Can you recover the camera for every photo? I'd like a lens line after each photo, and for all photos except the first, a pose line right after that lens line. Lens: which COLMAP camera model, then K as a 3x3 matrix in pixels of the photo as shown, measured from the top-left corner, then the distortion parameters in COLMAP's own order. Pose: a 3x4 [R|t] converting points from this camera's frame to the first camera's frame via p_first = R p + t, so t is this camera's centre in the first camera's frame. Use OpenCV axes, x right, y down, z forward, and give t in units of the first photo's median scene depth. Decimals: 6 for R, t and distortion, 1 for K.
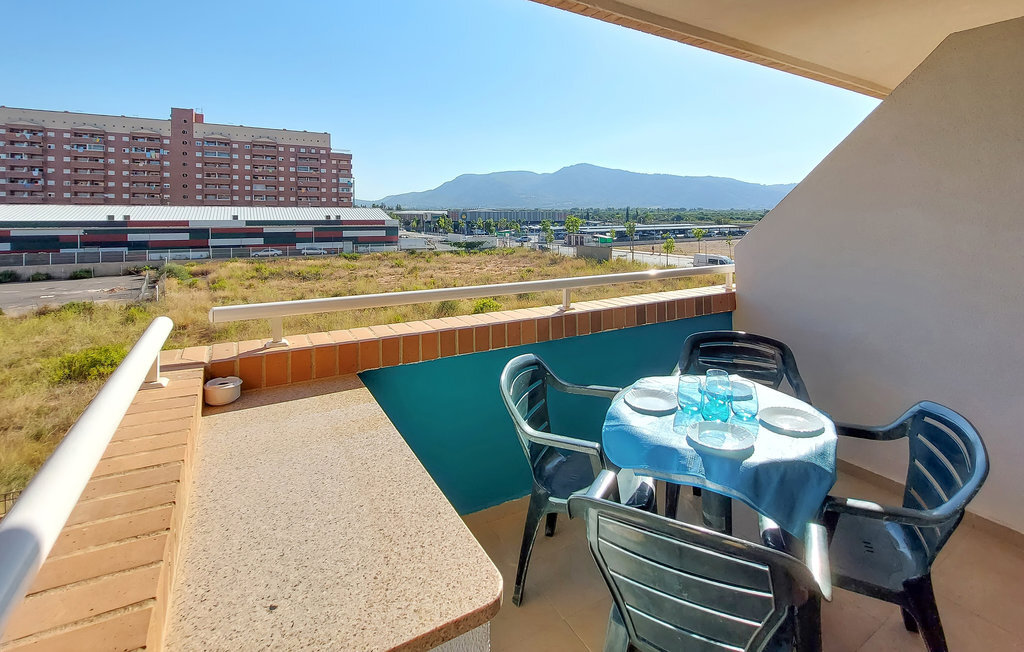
lens RADIAL K [[417.5, 0, 535.5], [0, 417.5, 286.5], [0, 0, 1]] dist [-0.012527, 0.000006]
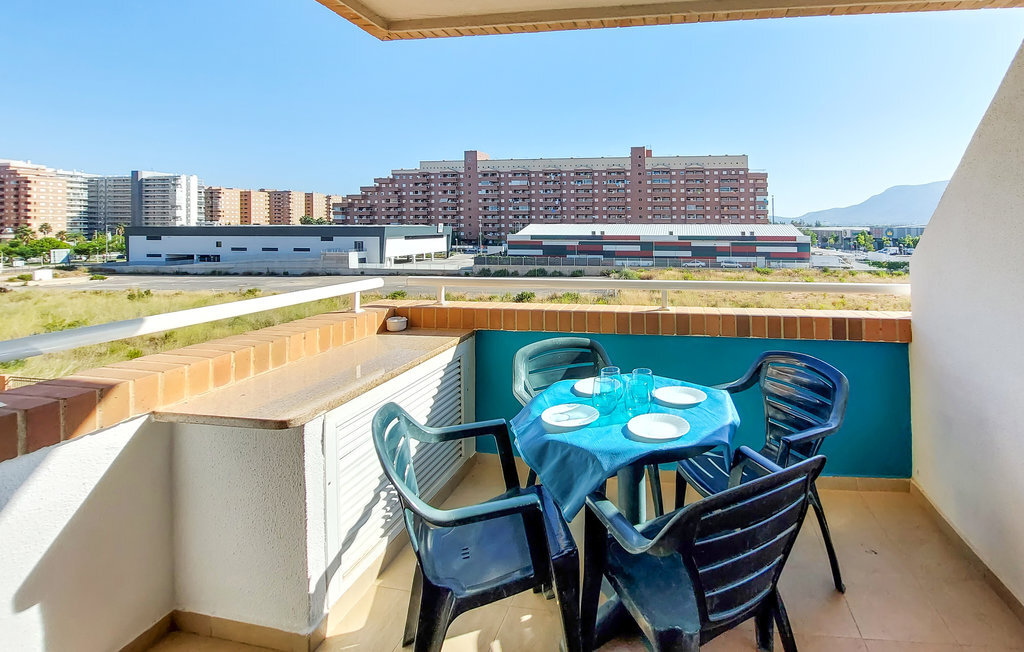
lens RADIAL K [[417.5, 0, 535.5], [0, 417.5, 286.5], [0, 0, 1]] dist [-0.012527, 0.000006]
pose [[0.808482, 0.075238, -0.583692, -0.322741], [-0.096848, 0.995282, -0.005855, 0.029269], [0.580498, 0.061263, 0.811954, -0.181794]]
